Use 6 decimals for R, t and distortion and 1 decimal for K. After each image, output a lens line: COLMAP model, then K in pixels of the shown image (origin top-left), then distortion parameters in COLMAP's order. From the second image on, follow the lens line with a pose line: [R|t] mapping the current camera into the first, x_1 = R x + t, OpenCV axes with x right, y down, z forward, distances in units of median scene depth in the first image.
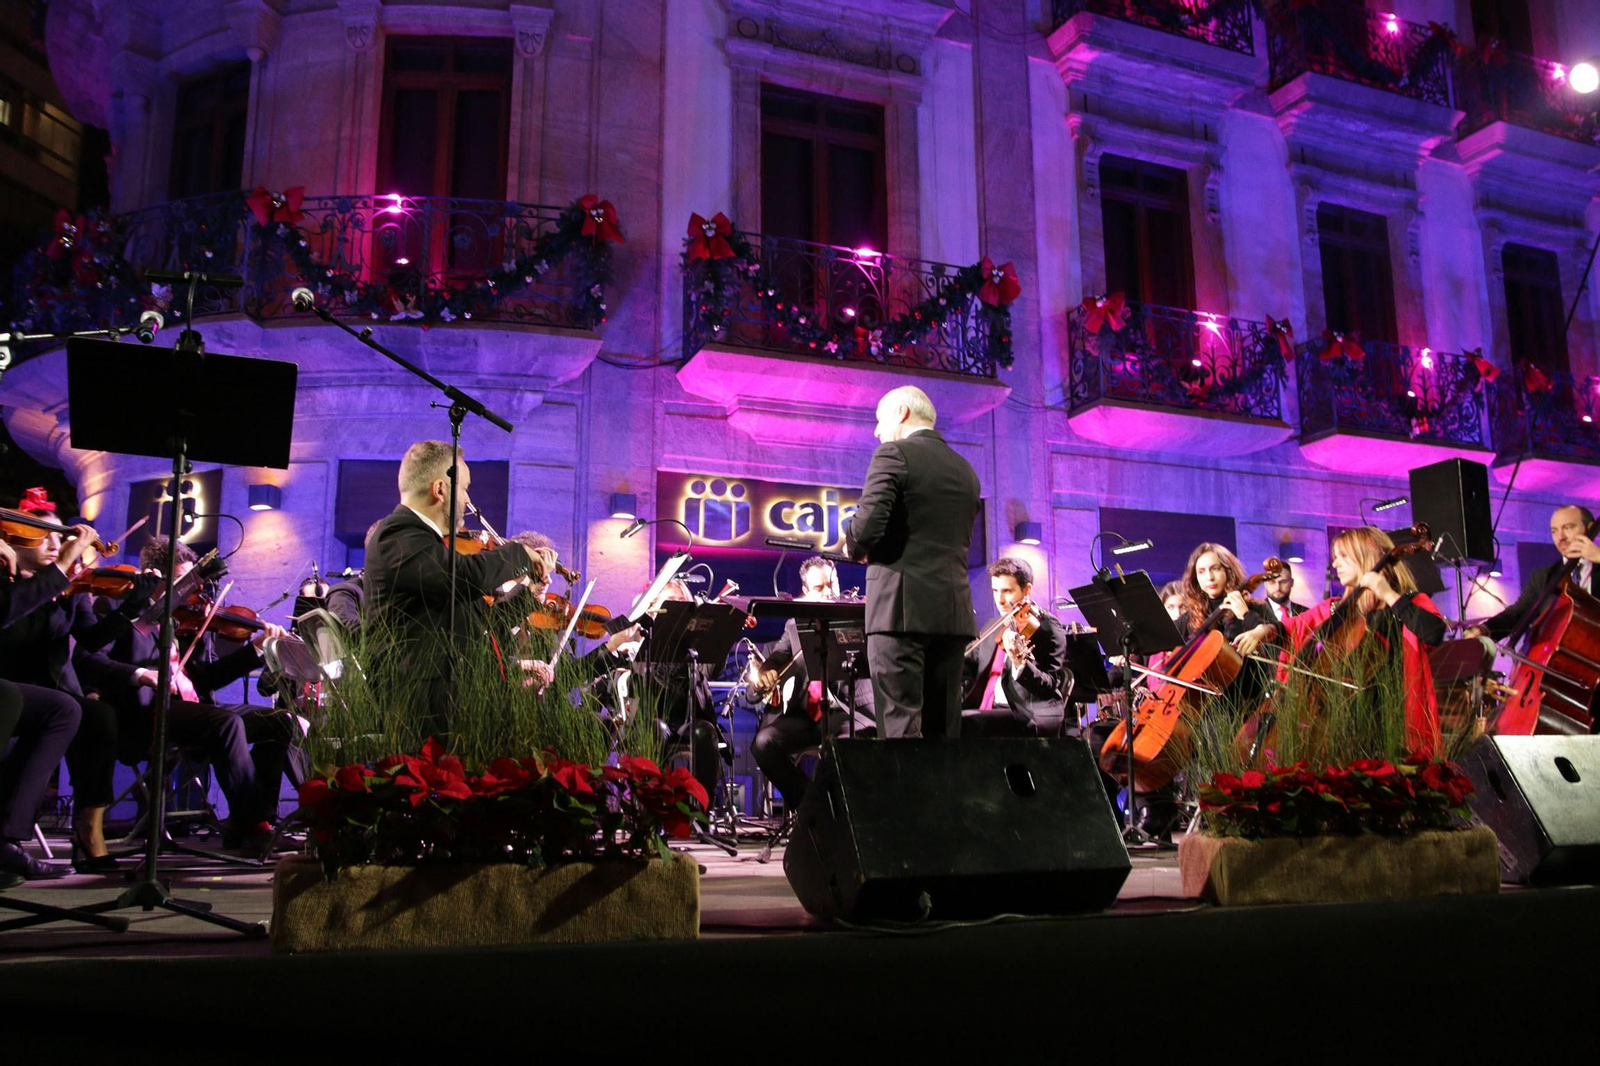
lens RADIAL K [[1299.3, 0, 806.2], [0, 1299.3, 543.2], [0, 0, 1]] dist [-0.133116, 0.127665]
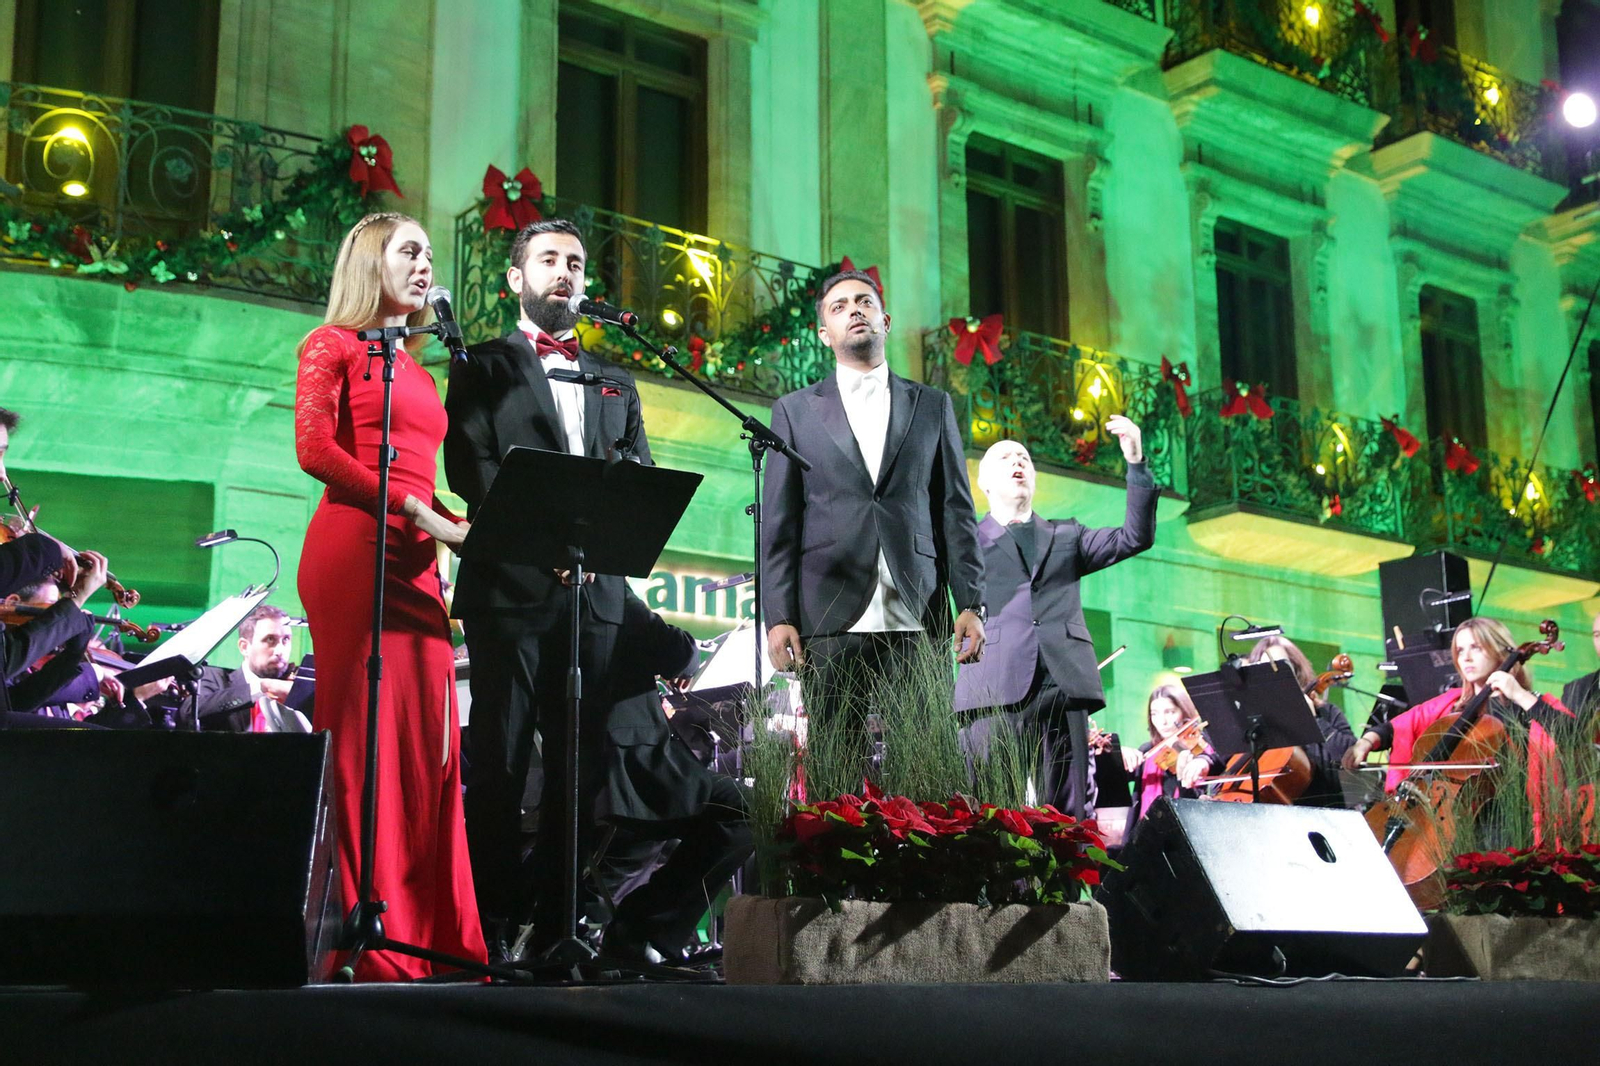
lens RADIAL K [[1939.2, 0, 796.2], [0, 1939.2, 548.6], [0, 0, 1]] dist [-0.015607, 0.194142]
pose [[0.965472, 0.055027, 0.254628, -0.175981], [-0.043183, 0.997719, -0.051875, 0.012875], [-0.256902, 0.039089, 0.965647, -0.105016]]
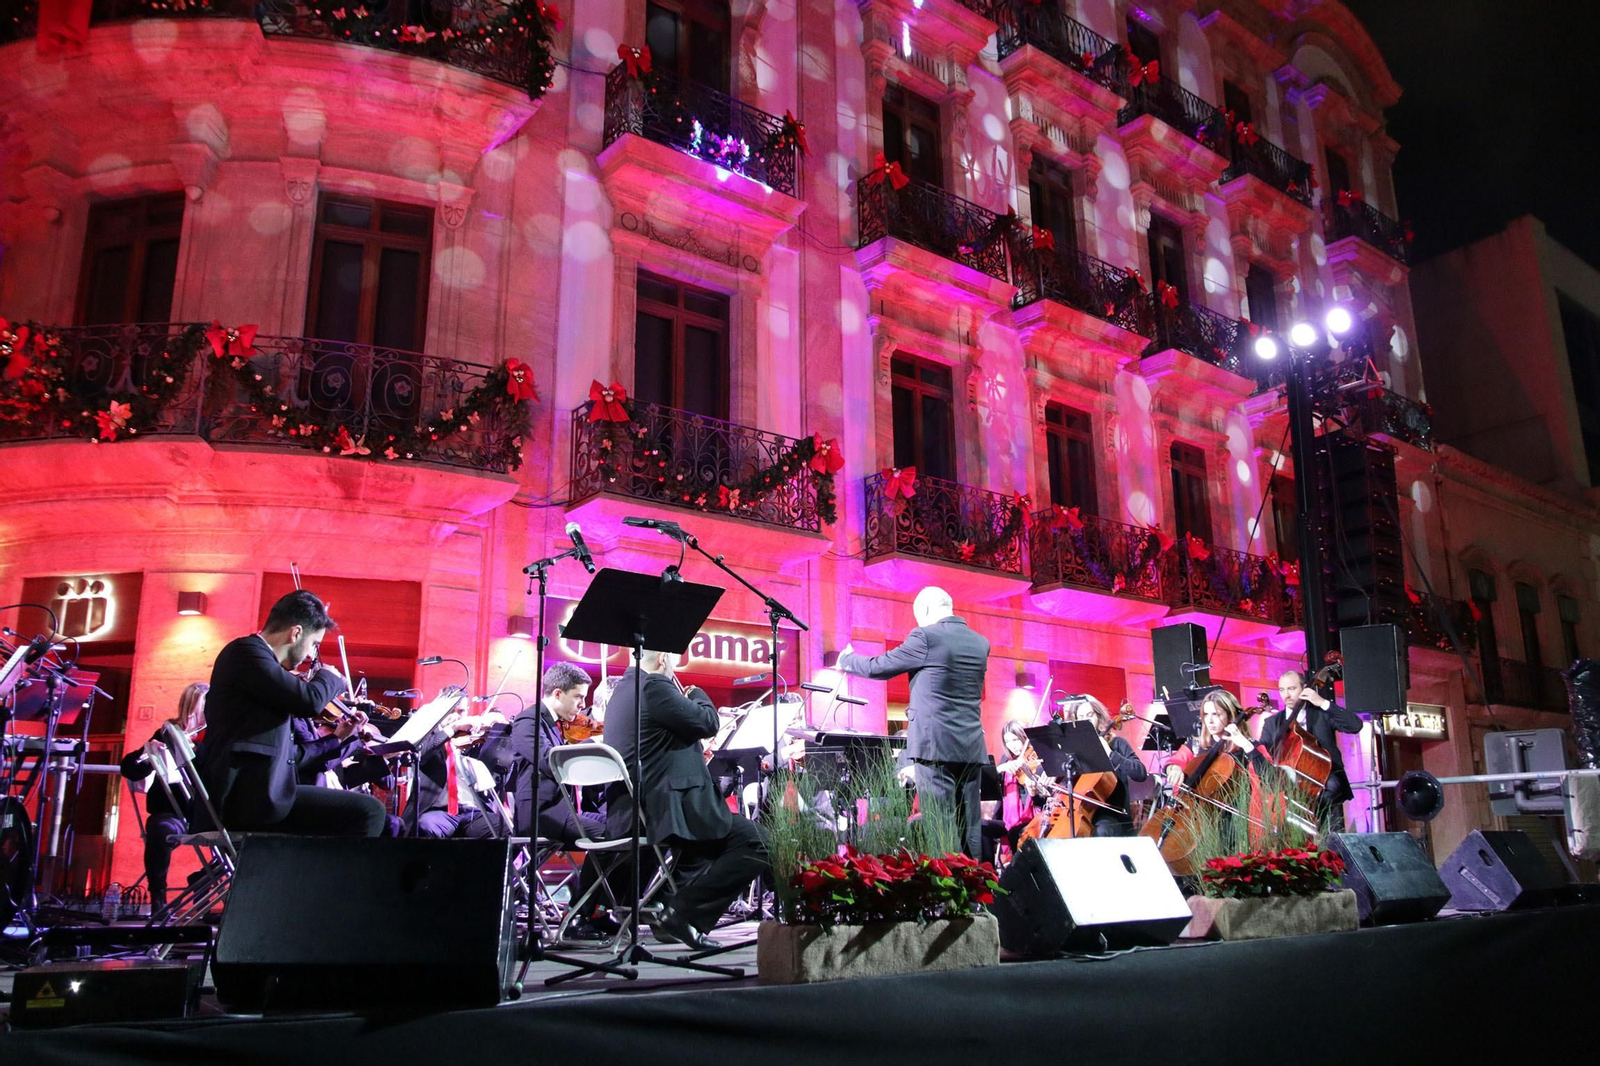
lens RADIAL K [[1224.6, 0, 791.9], [0, 1224.6, 549.4], [0, 0, 1]] dist [-0.129144, 0.113213]
pose [[0.962805, 0.060595, 0.263316, -0.183383], [-0.041118, 0.996037, -0.078864, -0.020151], [-0.267051, 0.065104, 0.961481, -0.101655]]
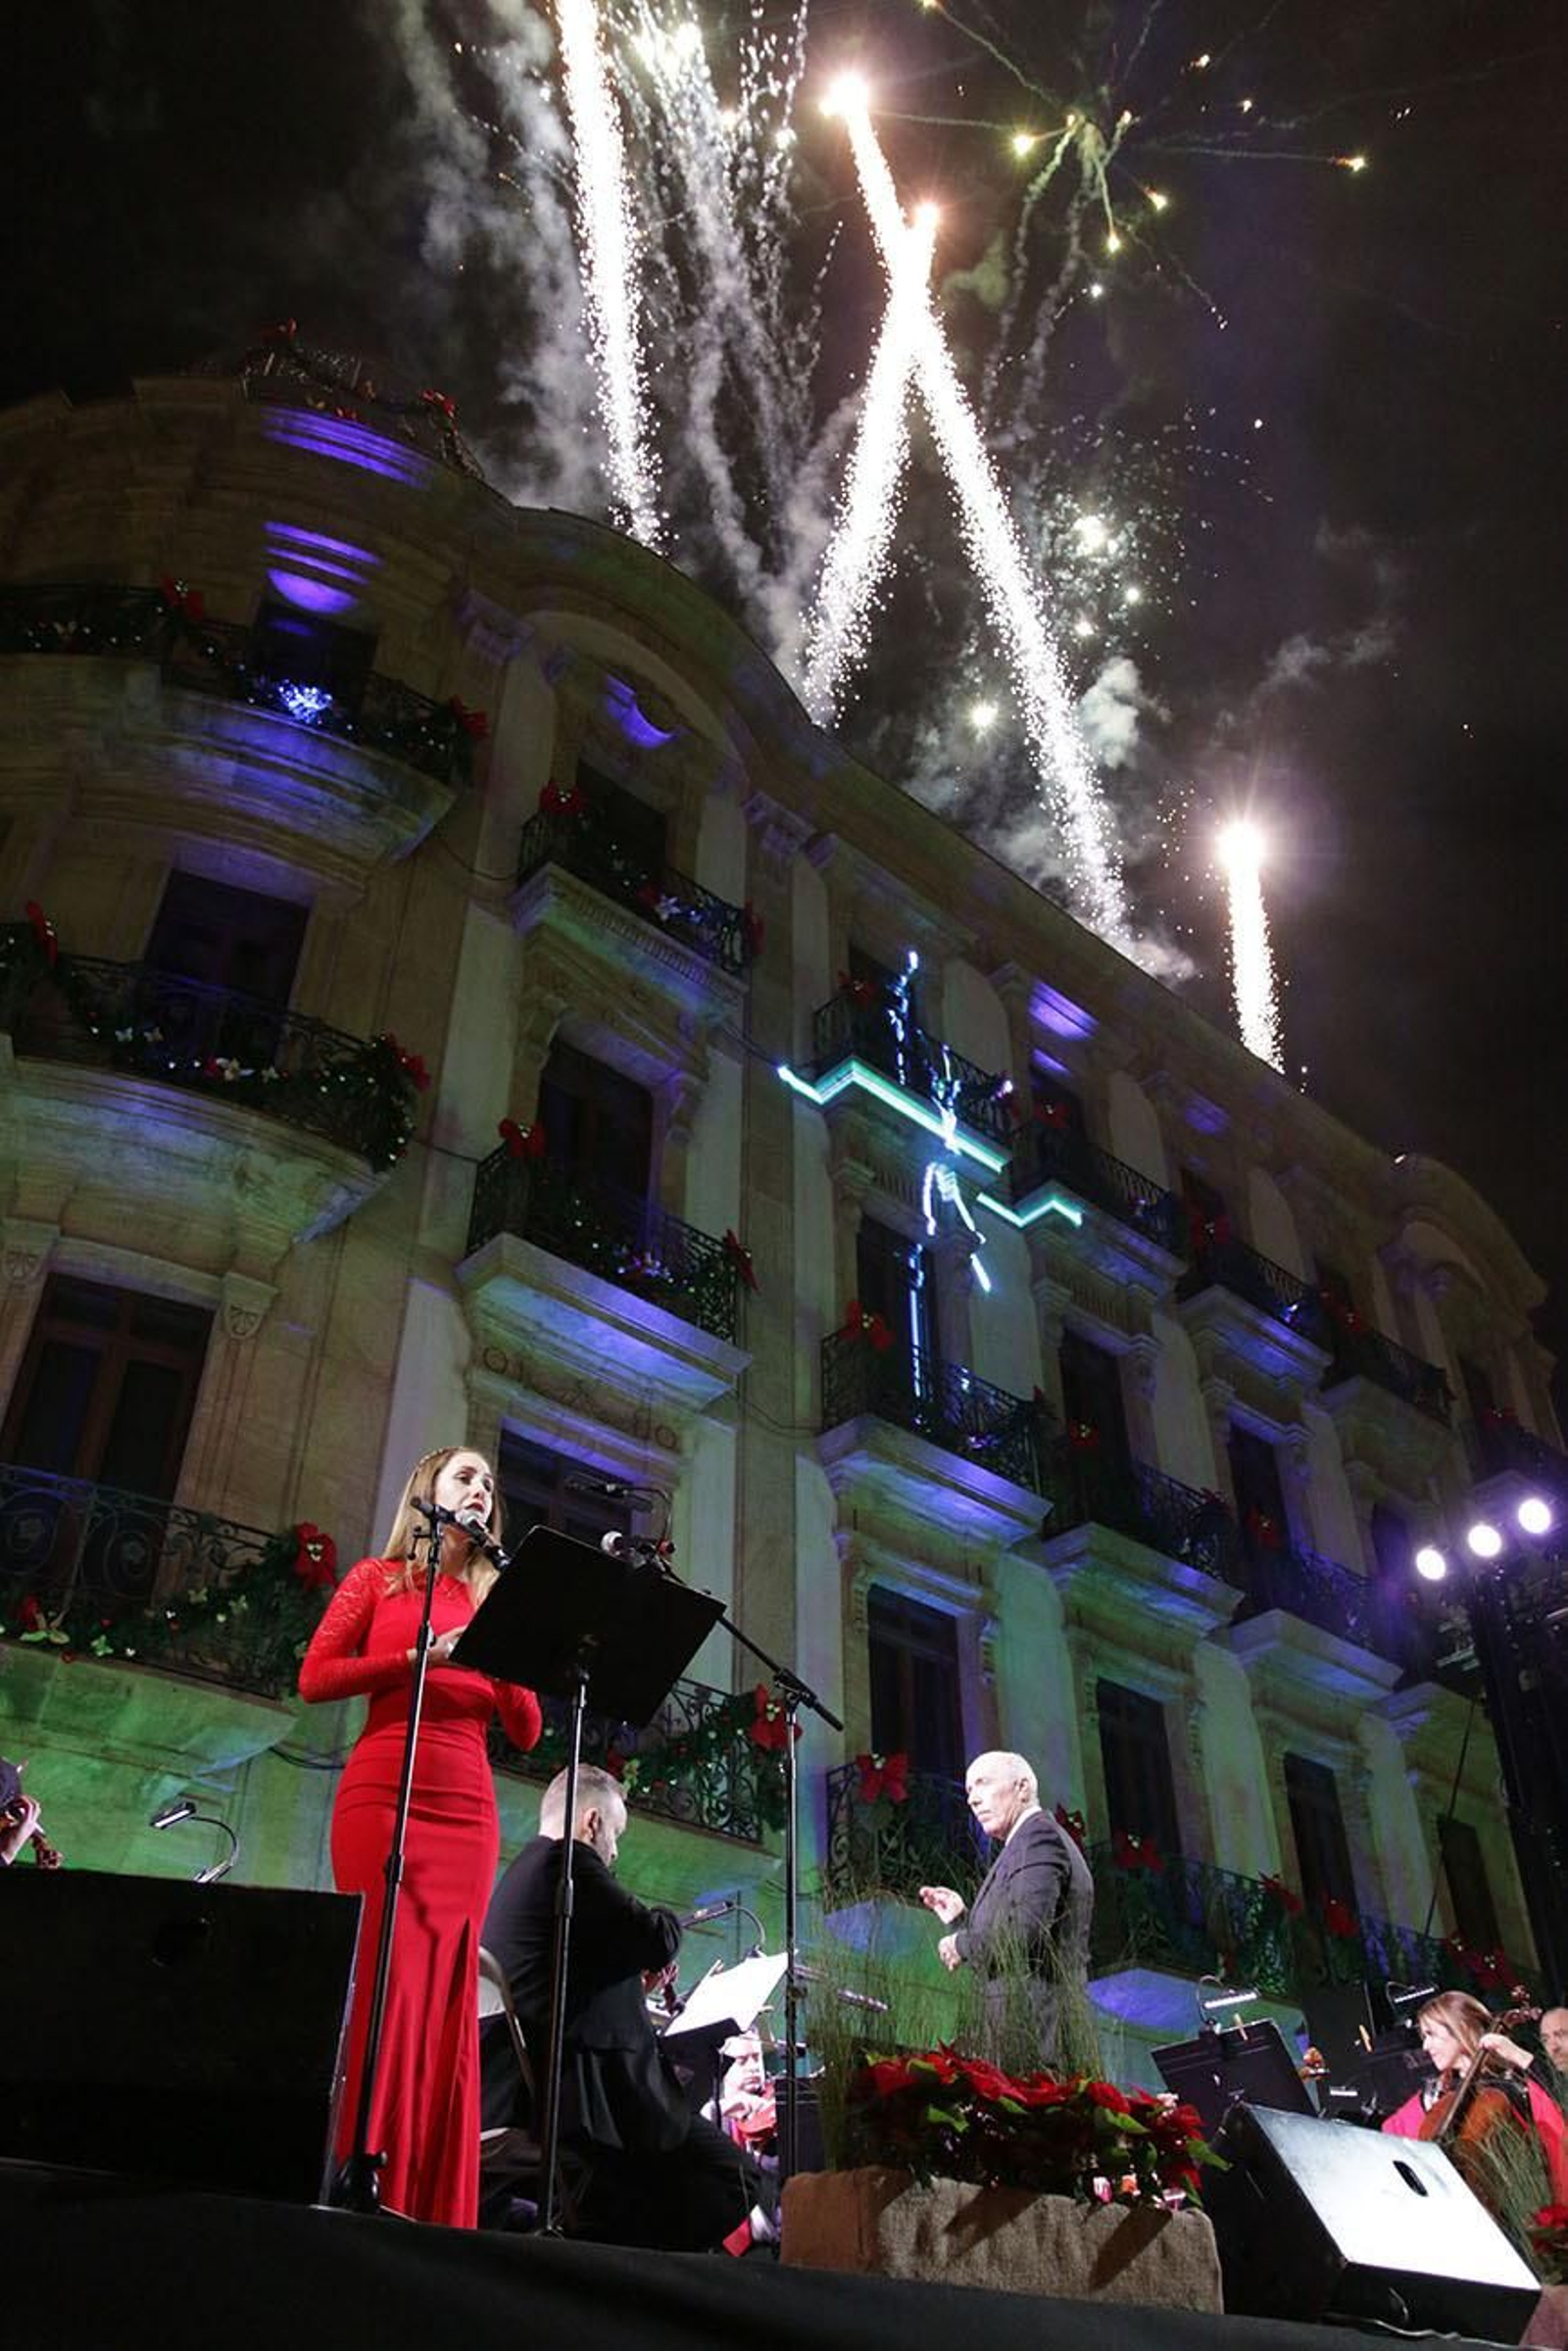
lens RADIAL K [[1799.4, 0, 789.0], [0, 1799.4, 1202.1], [0, 0, 1]] dist [-0.129144, 0.113213]
pose [[0.941694, 0.210901, 0.262171, -0.194727], [-0.056883, 0.867750, -0.493735, 0.059787], [-0.331628, 0.450034, 0.829152, -0.046651]]
